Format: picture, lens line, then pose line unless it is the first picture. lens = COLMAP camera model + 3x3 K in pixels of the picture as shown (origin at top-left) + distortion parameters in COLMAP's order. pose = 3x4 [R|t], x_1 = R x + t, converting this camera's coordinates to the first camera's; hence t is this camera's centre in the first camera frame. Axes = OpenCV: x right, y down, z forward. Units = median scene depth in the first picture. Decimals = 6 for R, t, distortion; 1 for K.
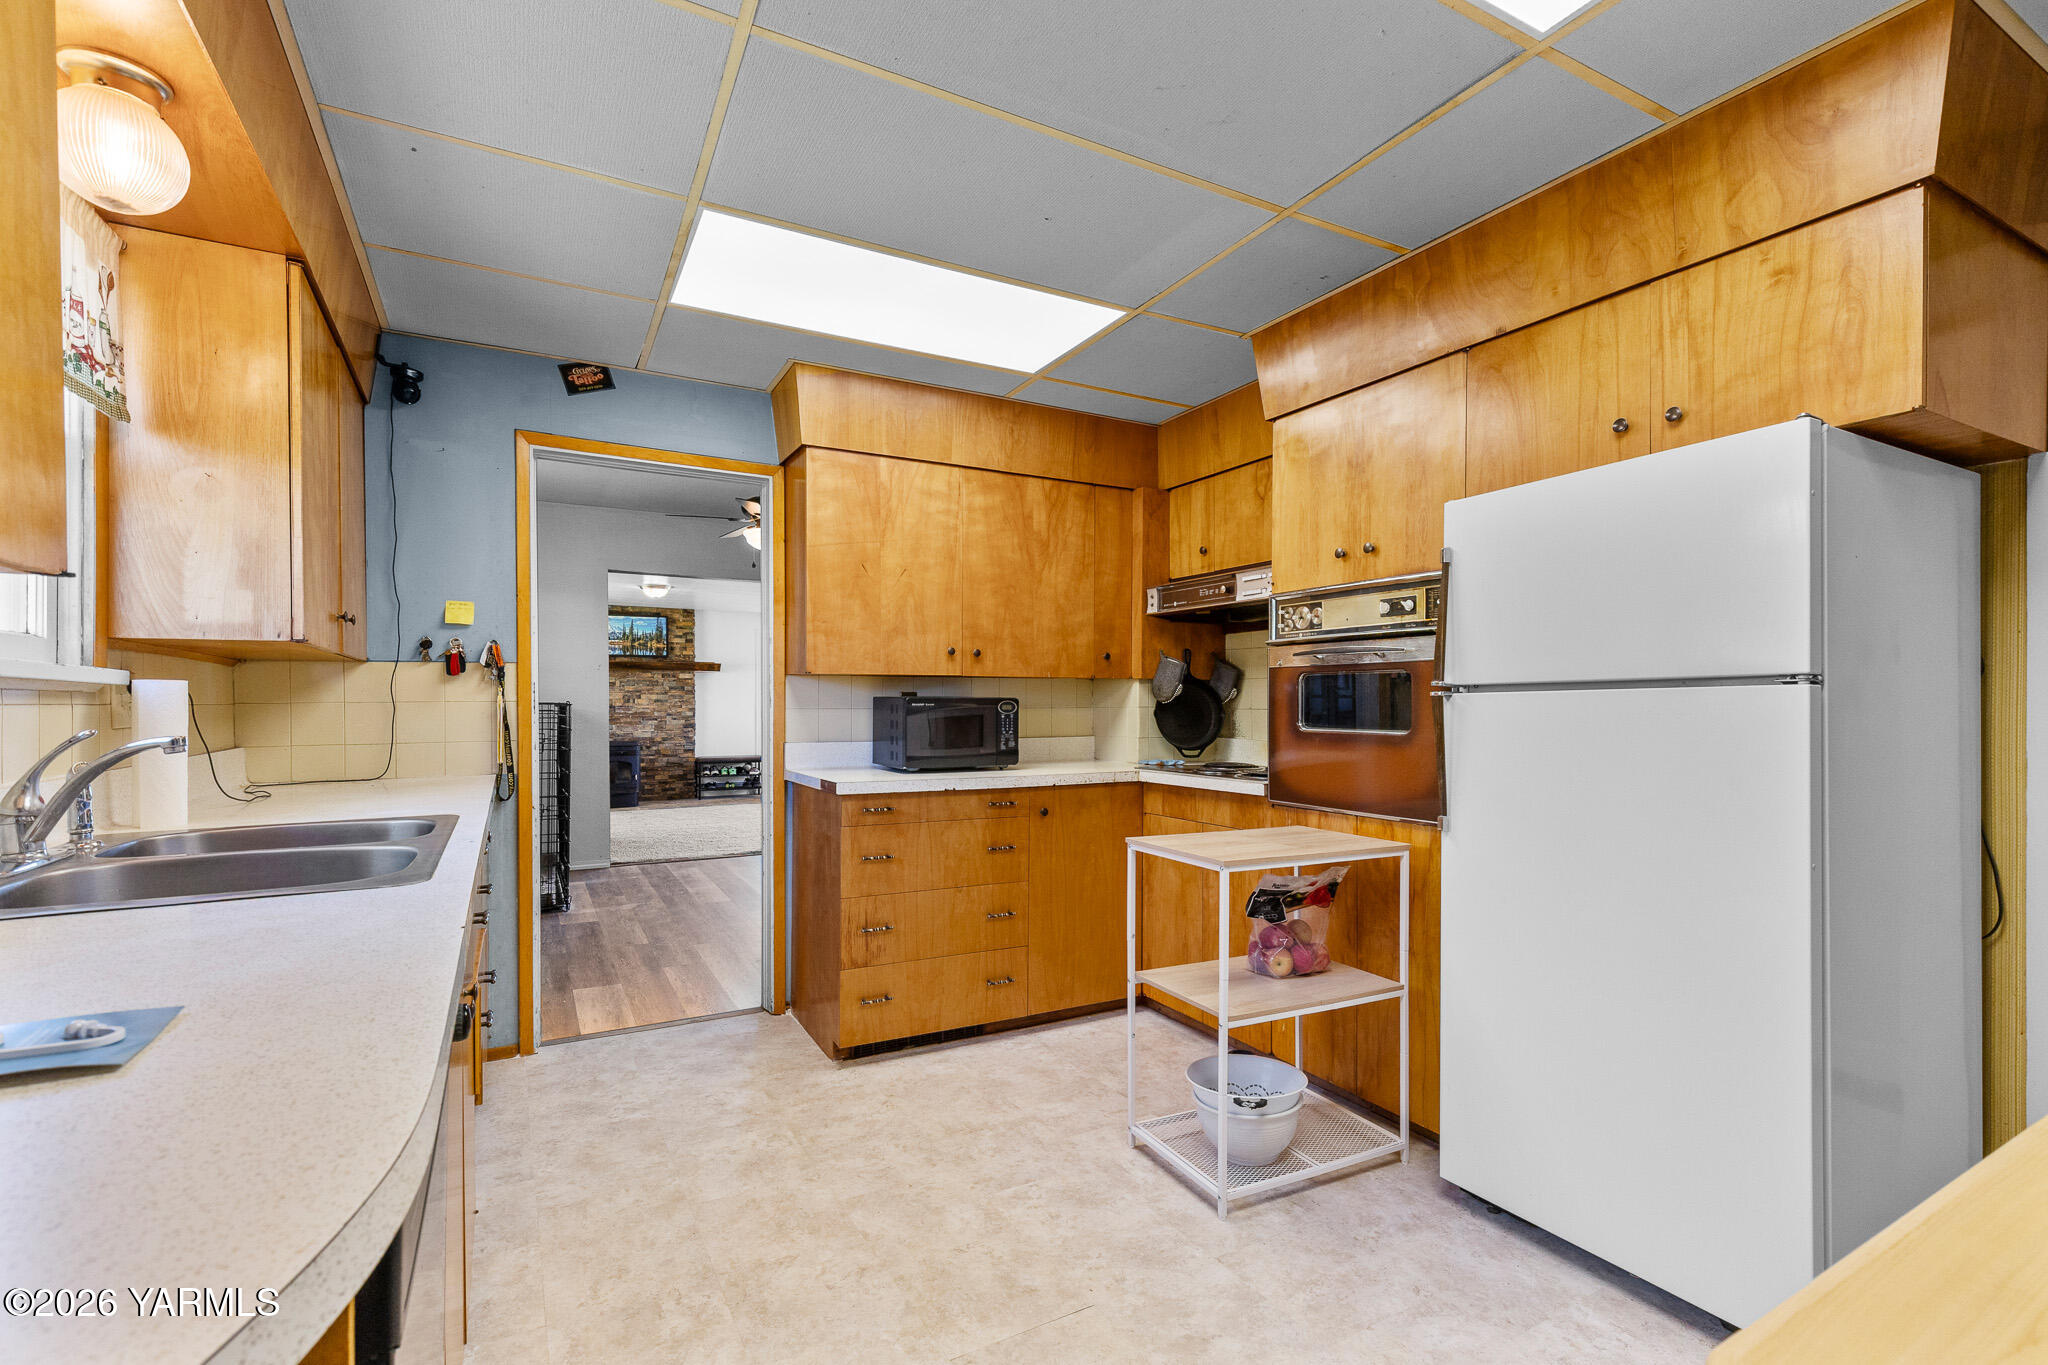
lens RADIAL K [[923.8, 0, 1032.3], [0, 923.8, 698.9], [0, 0, 1]] dist [0.006264, -0.000852]
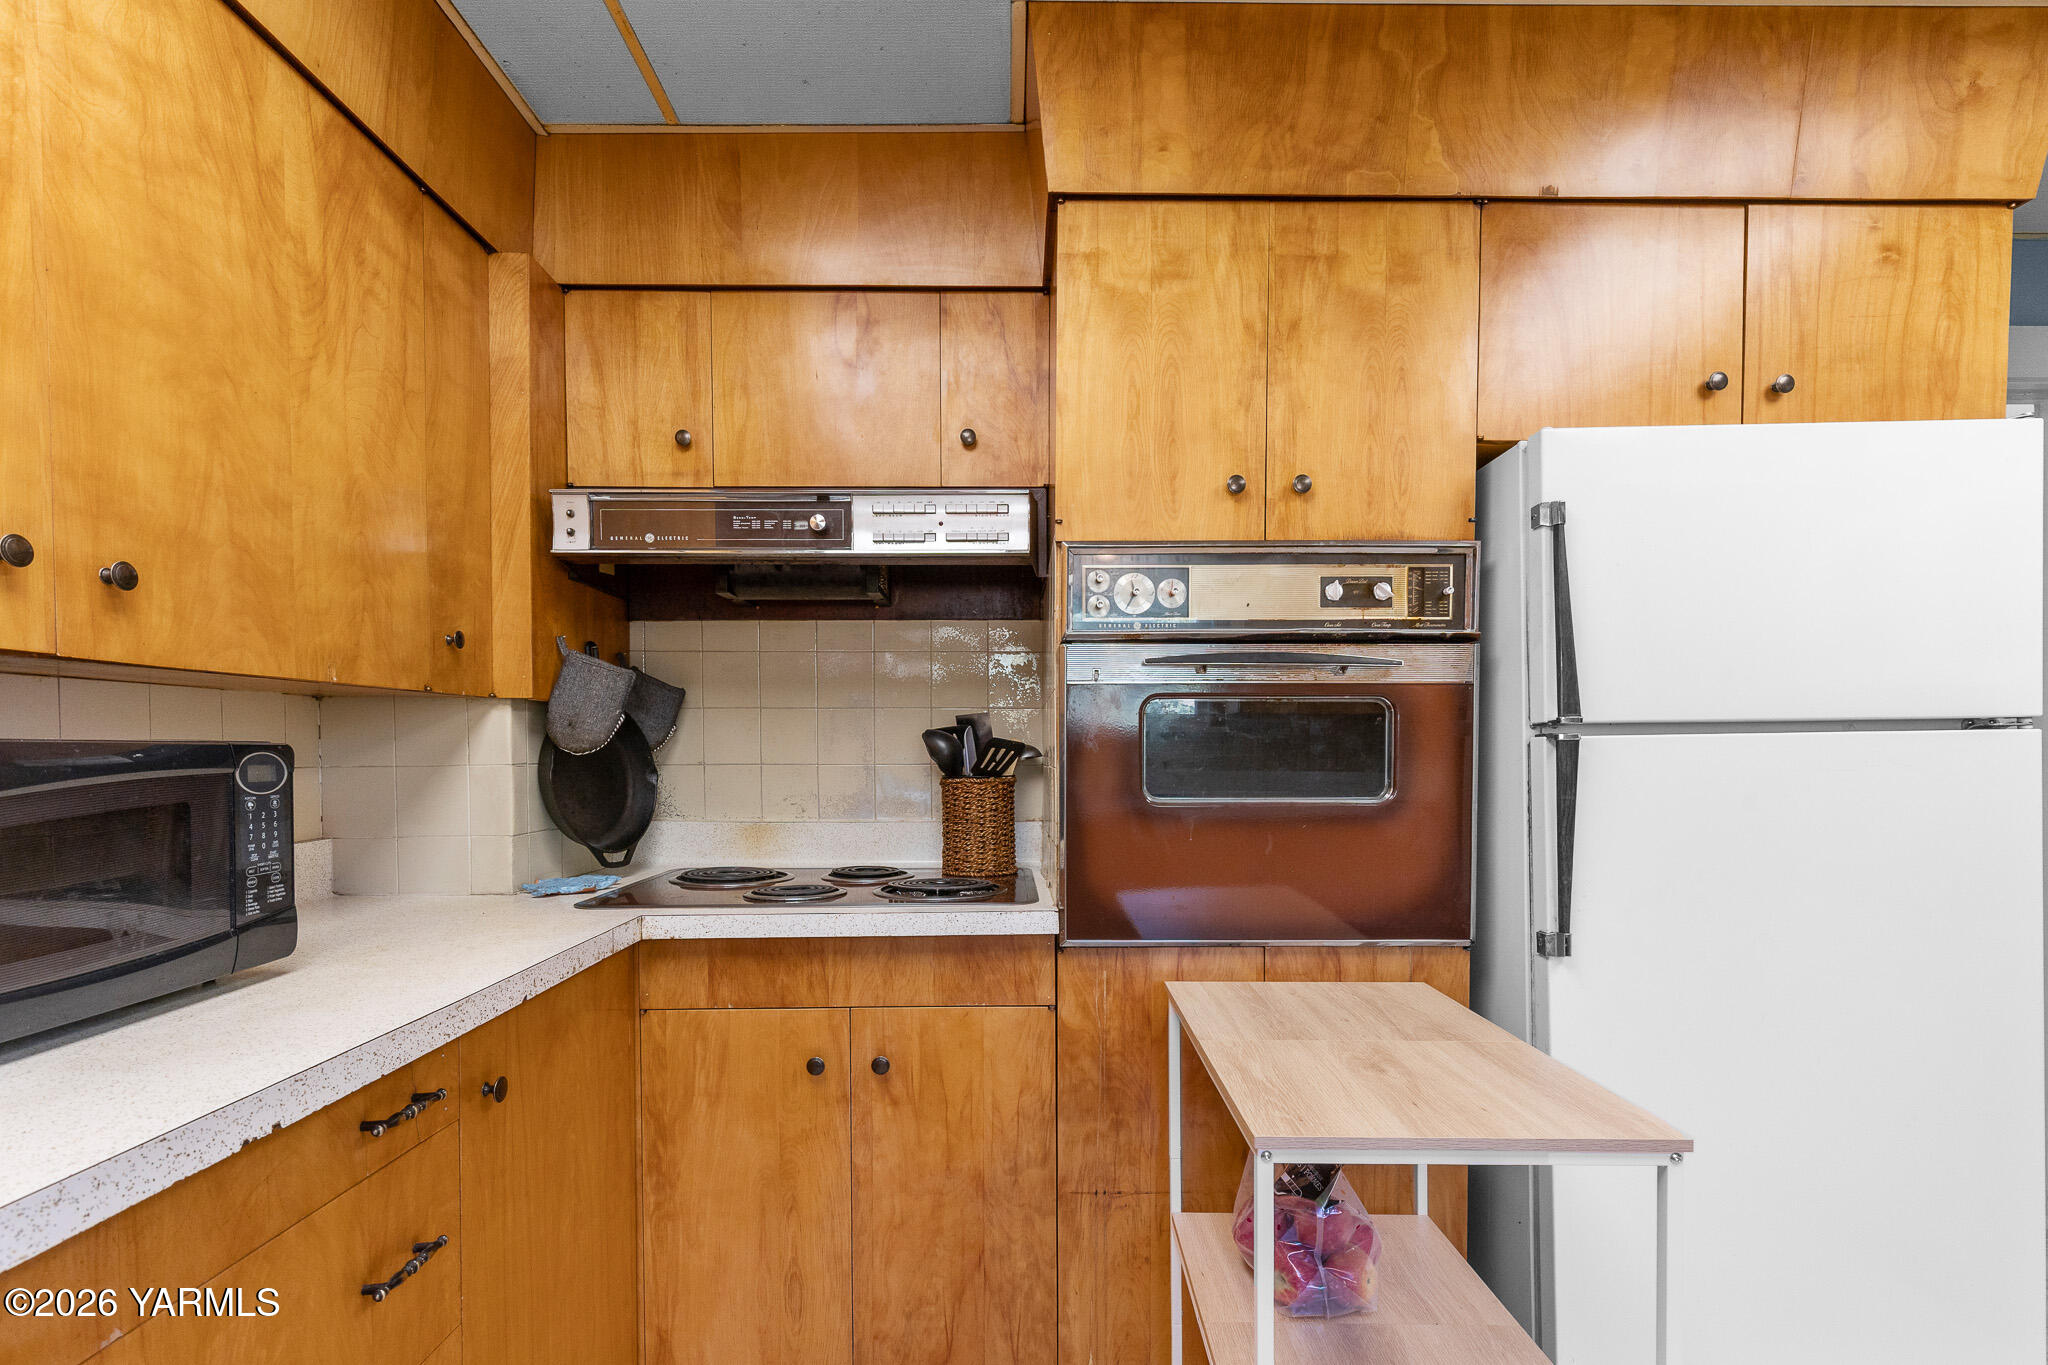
lens RADIAL K [[935.8, 0, 1016.5], [0, 935.8, 772.4], [0, 0, 1]] dist [-0.000808, -0.000595]
pose [[0.481939, -0.026773, 0.875795, -0.179931], [-0.000937, 0.999517, 0.031070, -0.000912], [-0.876204, -0.015794, 0.481681, 0.657054]]
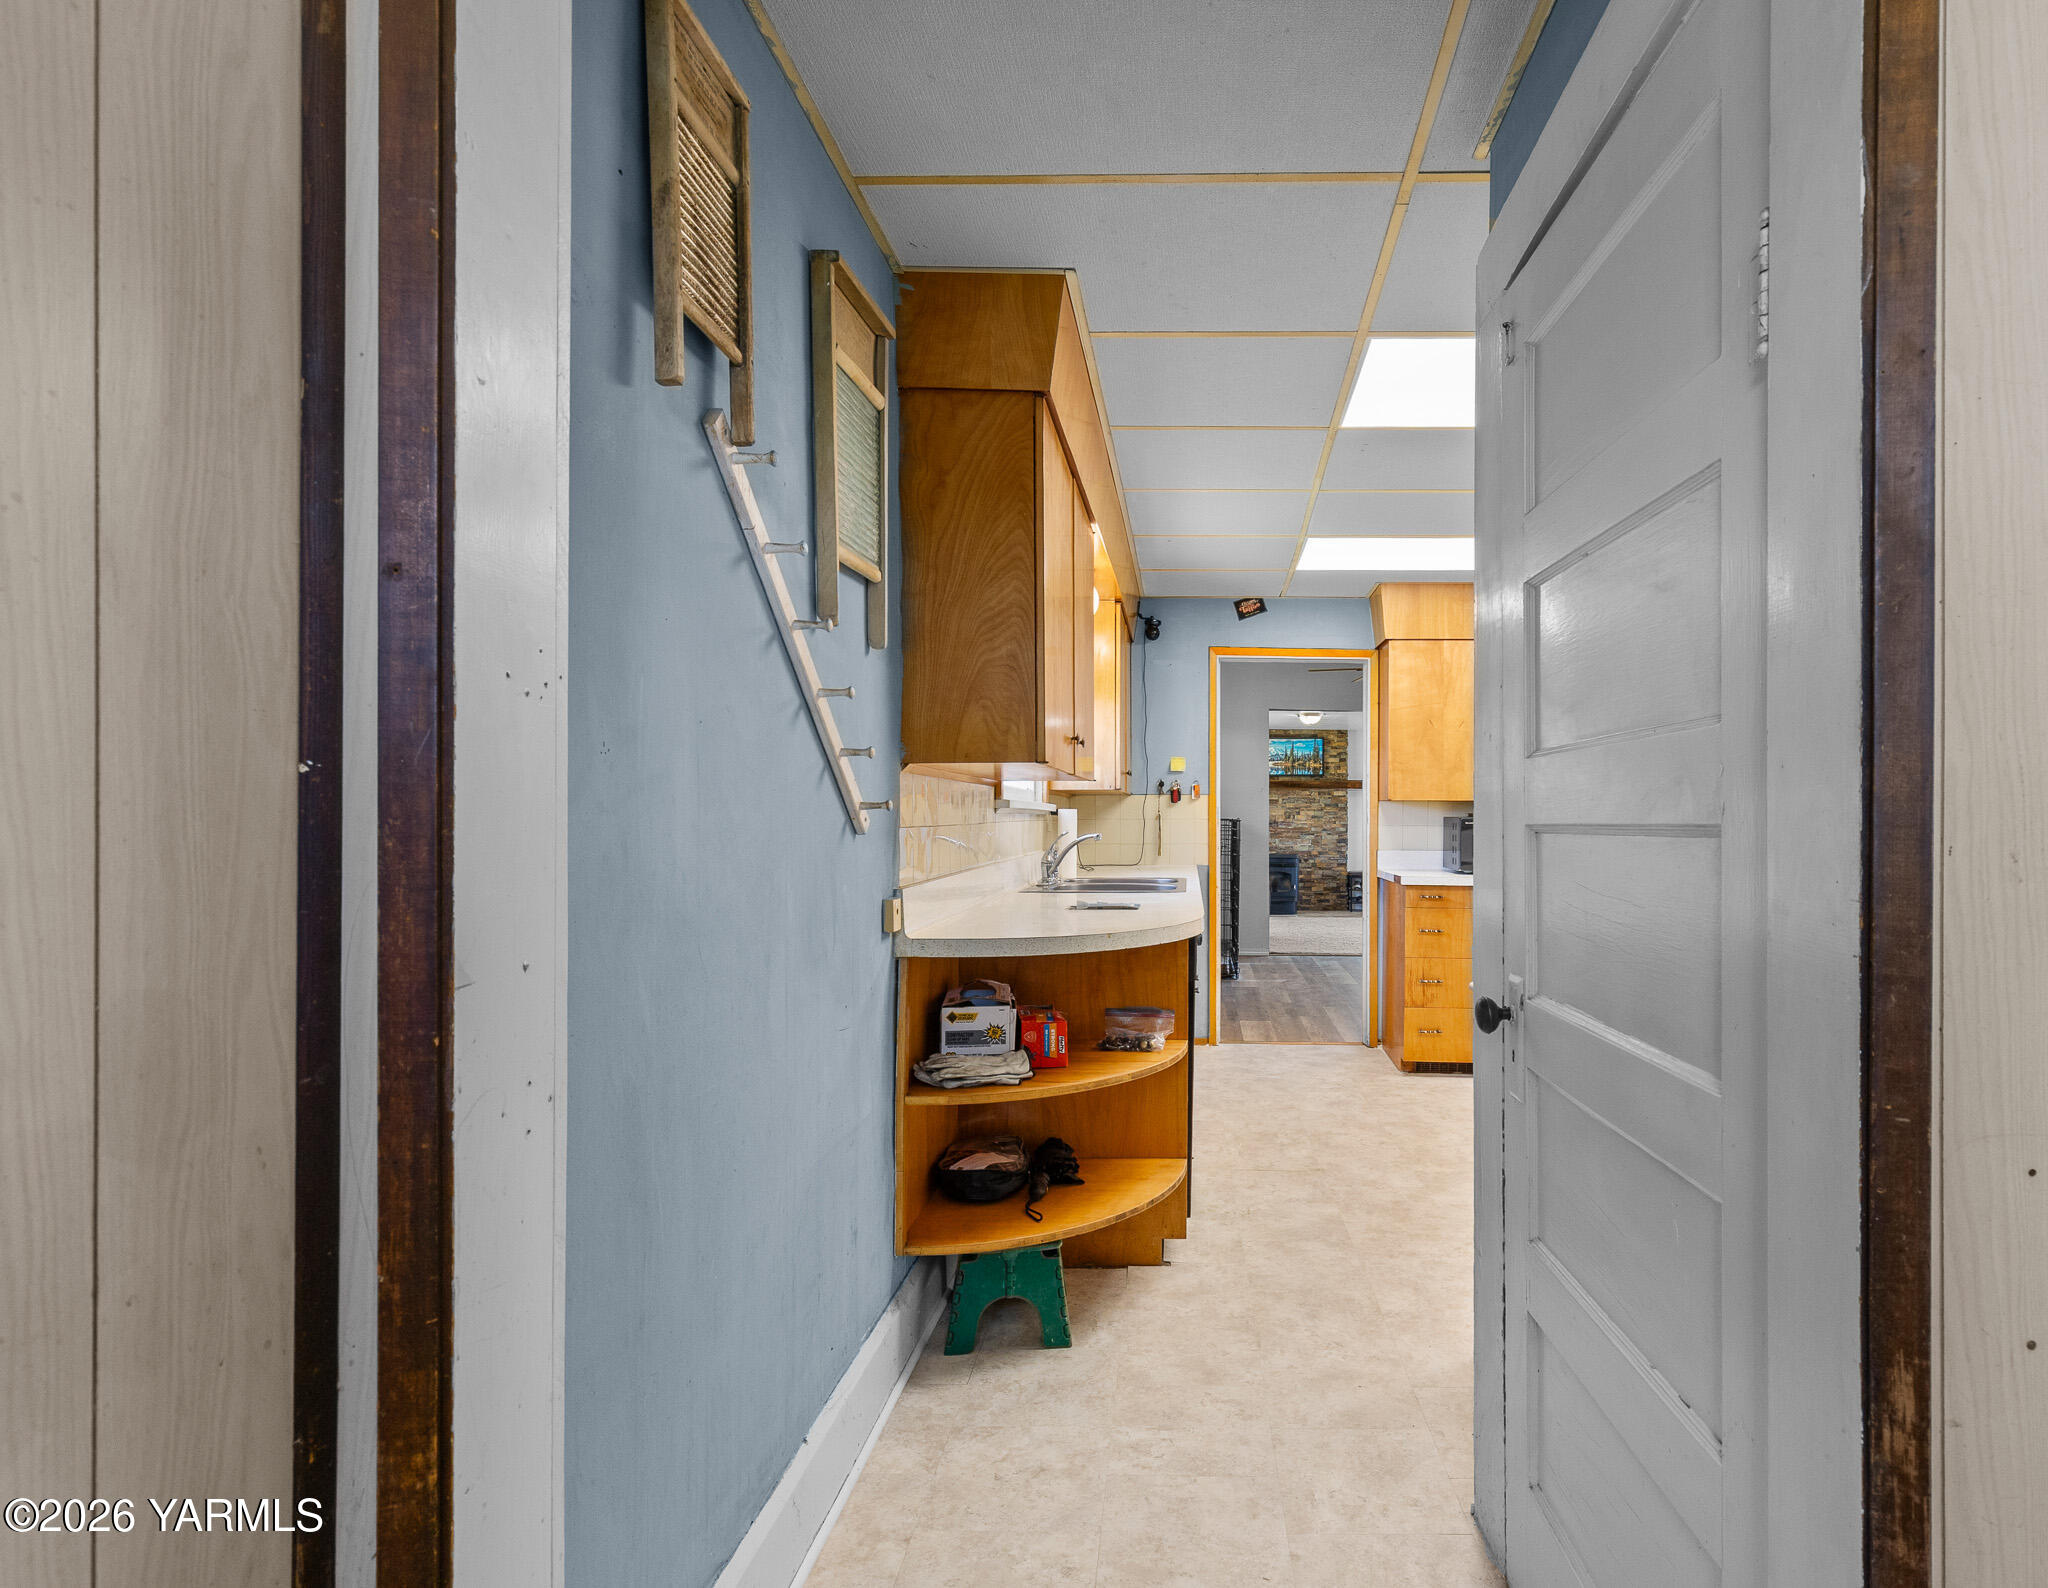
lens RADIAL K [[1099.6, 0, 1191.2], [0, 1099.6, 799.8], [0, 0, 1]] dist [0.001224, 0.000082]
pose [[0.872641, 0.000003, -0.488362, 0.301142], [-0.006571, 0.999910, -0.011735, -0.006556], [0.488318, 0.013450, 0.872562, -0.588154]]
